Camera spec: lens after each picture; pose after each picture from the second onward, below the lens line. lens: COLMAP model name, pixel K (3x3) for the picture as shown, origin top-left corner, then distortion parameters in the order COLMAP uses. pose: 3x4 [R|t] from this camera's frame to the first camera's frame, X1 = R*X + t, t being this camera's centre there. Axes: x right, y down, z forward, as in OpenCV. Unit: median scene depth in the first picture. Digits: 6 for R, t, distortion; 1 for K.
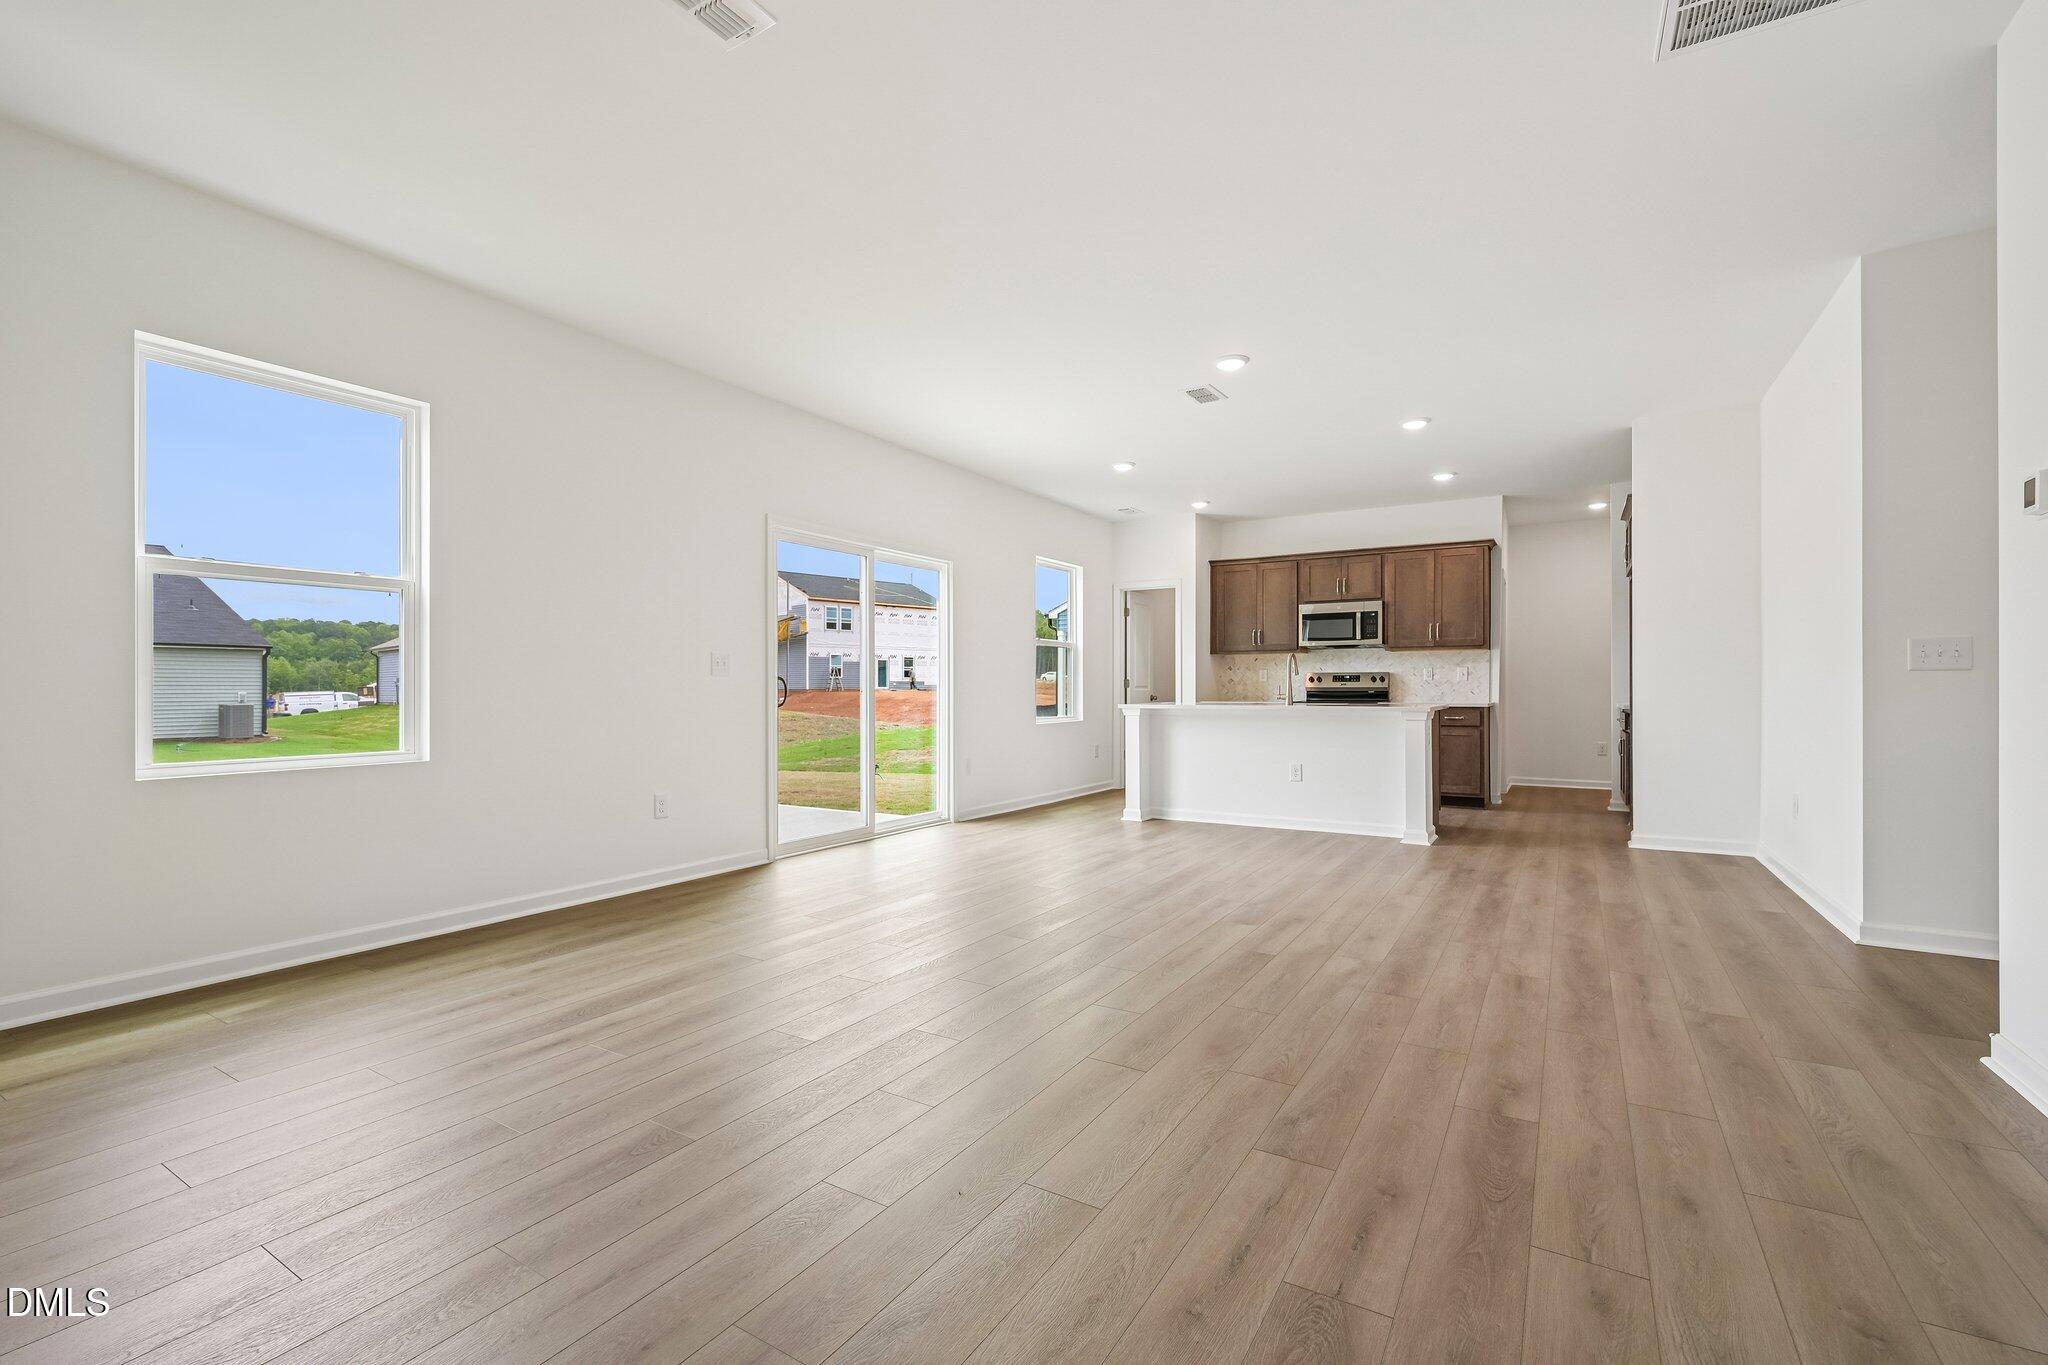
lens RADIAL K [[886.7, 0, 1024.0], [0, 886.7, 682.5], [0, 0, 1]] dist [0.002446, 0.000306]
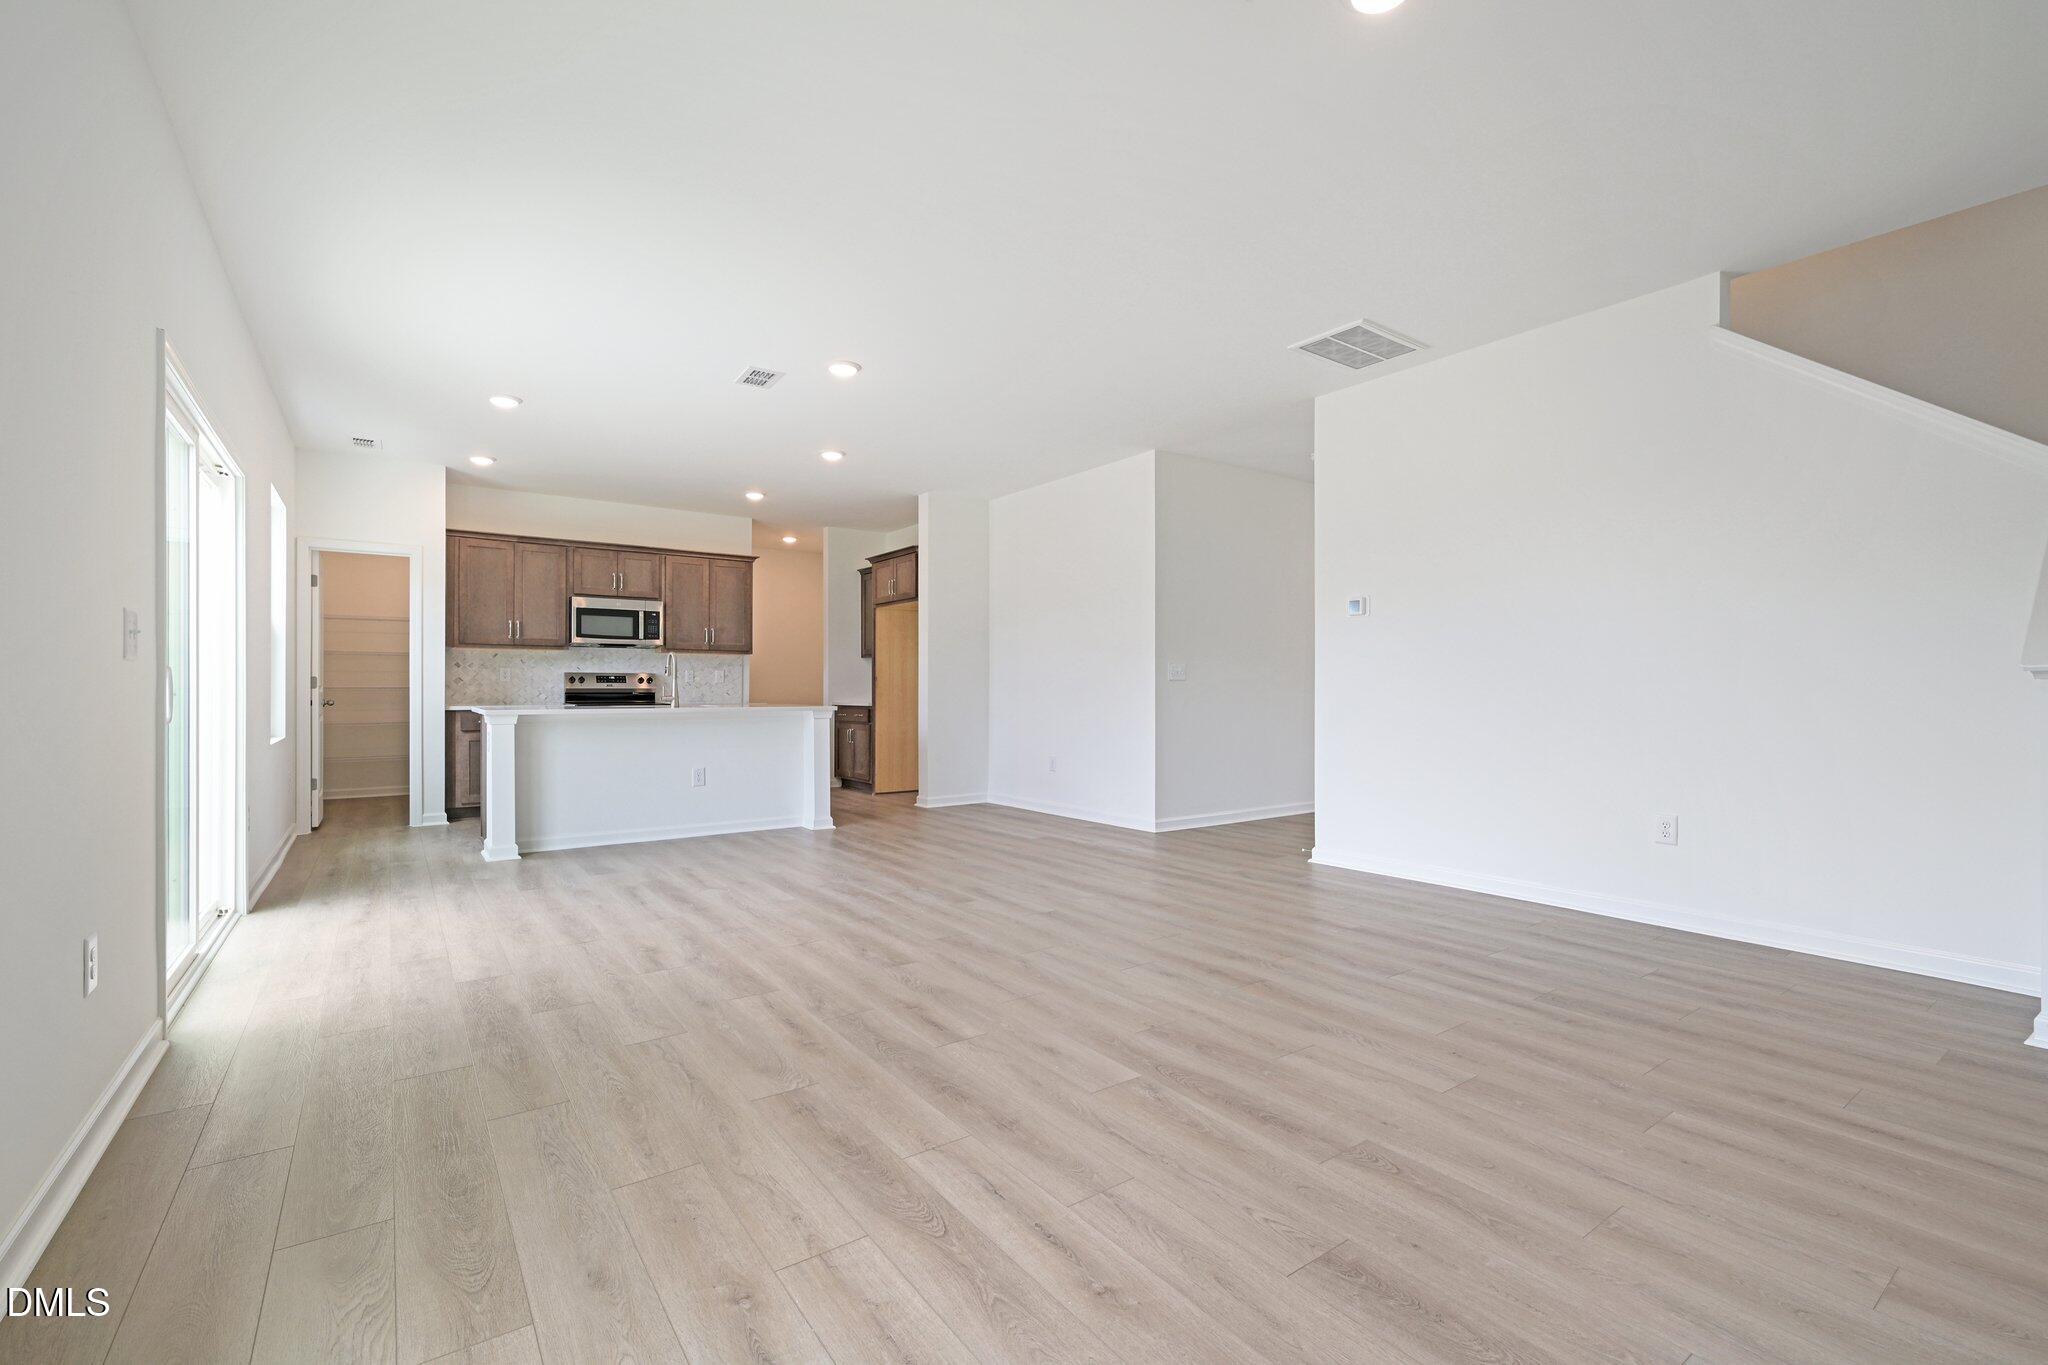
lens RADIAL K [[887.5, 0, 1024.0], [0, 887.5, 682.5], [0, 0, 1]] dist [0.000064, -0.000072]
pose [[0.382867, 0.007790, 0.923771, -0.347389], [-0.005742, 0.999965, -0.006053, 0.002210], [-0.923786, -0.002987, 0.382898, 0.235018]]
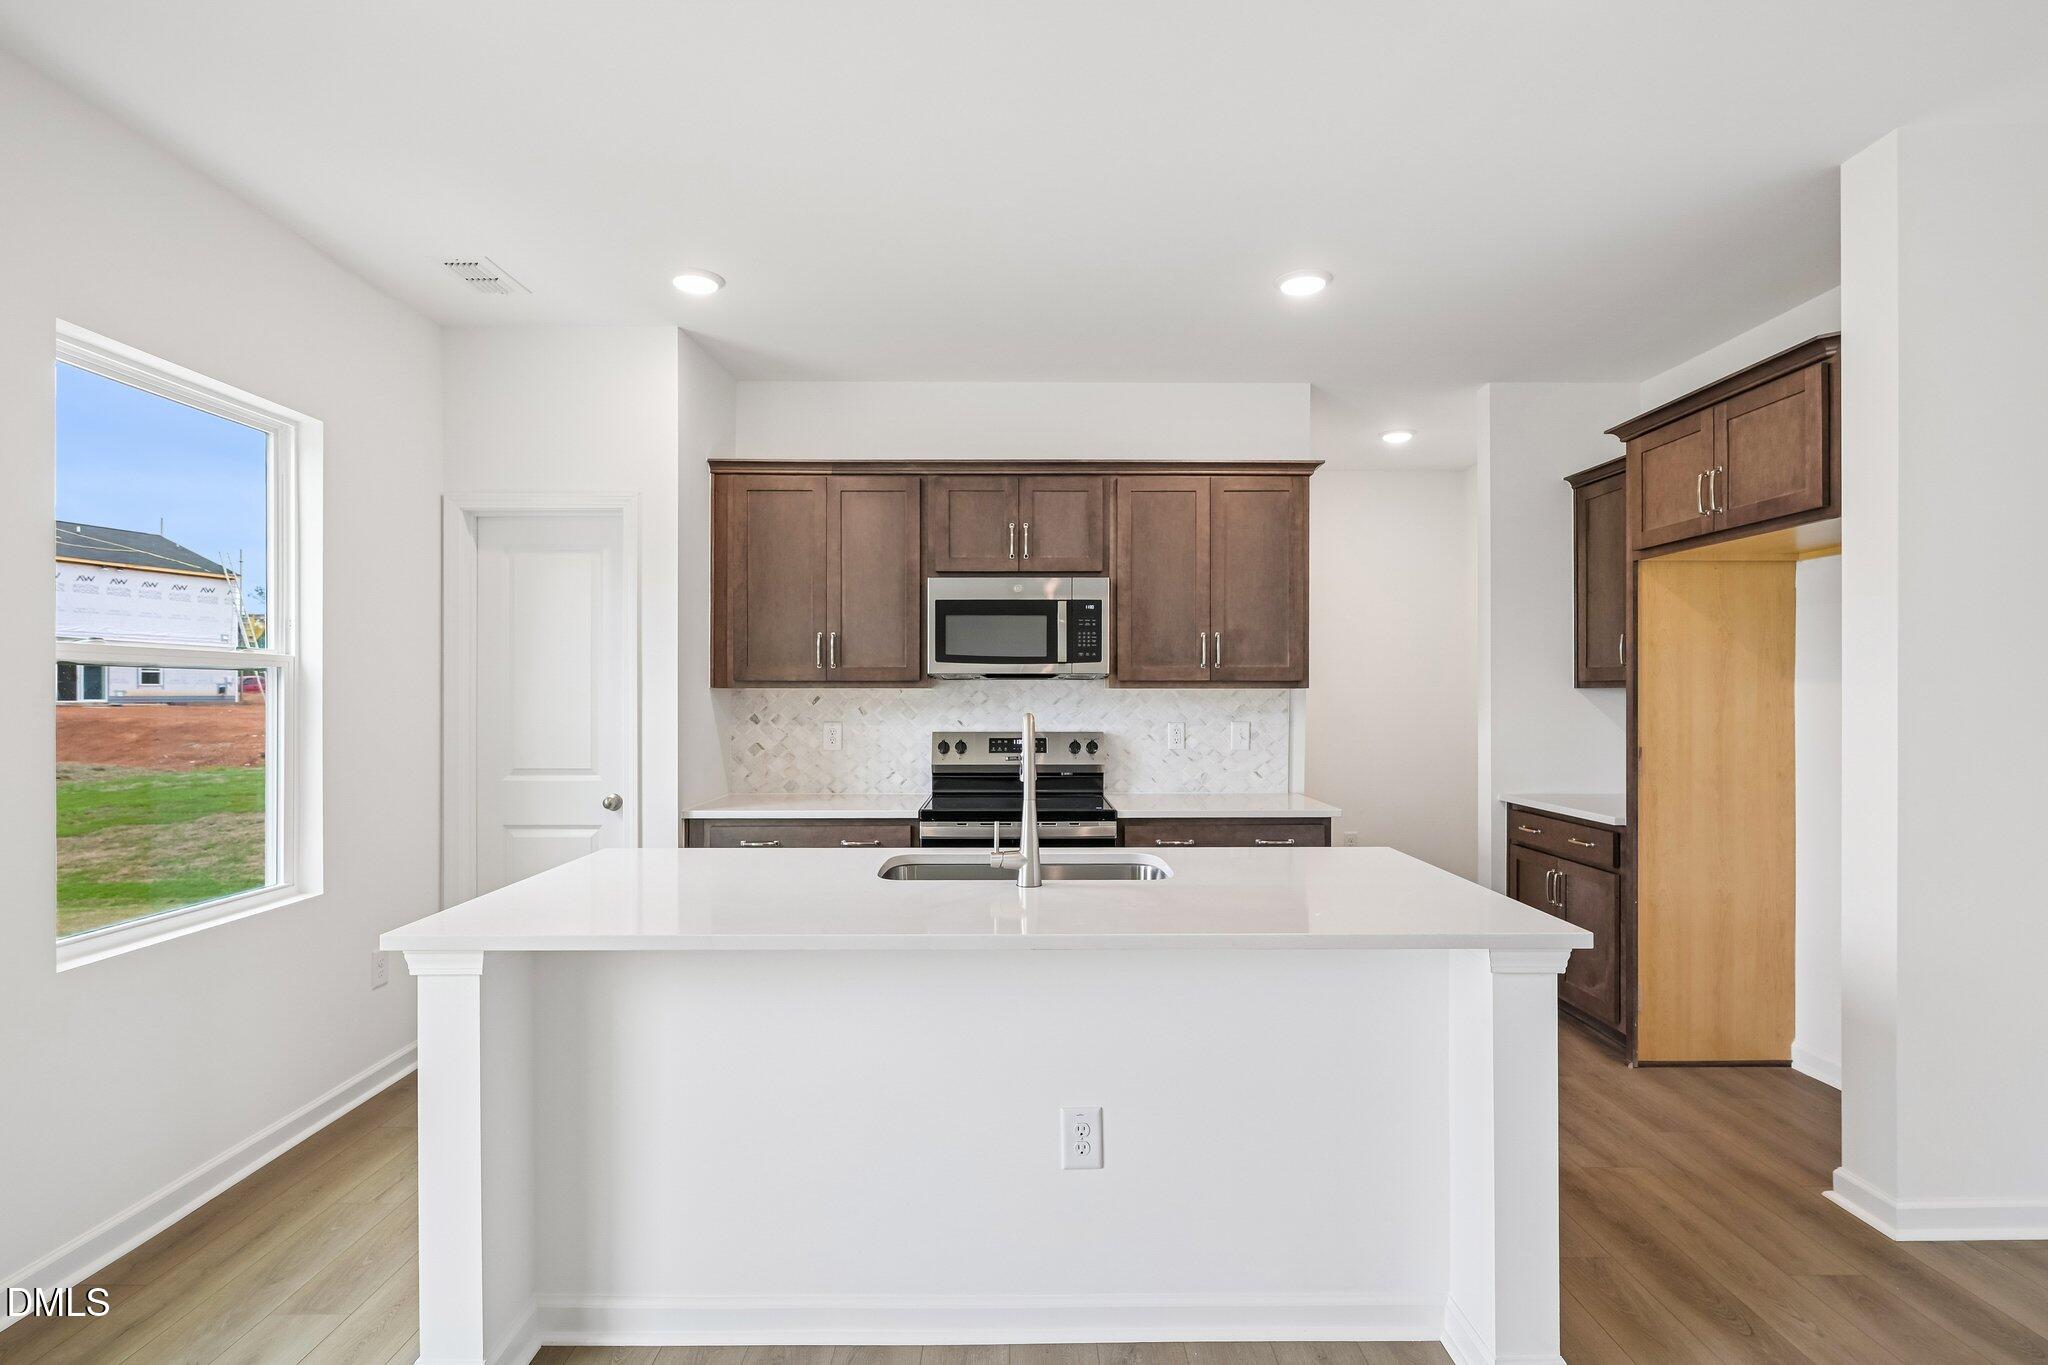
lens RADIAL K [[996.8, 0, 1024.0], [0, 996.8, 682.5], [0, 0, 1]] dist [0.000484, -0.000032]
pose [[0.845390, 0.006721, 0.534108, 0.092755], [-0.003971, 0.999972, -0.006297, -0.034211], [-0.534135, 0.003202, 0.845393, 0.572303]]
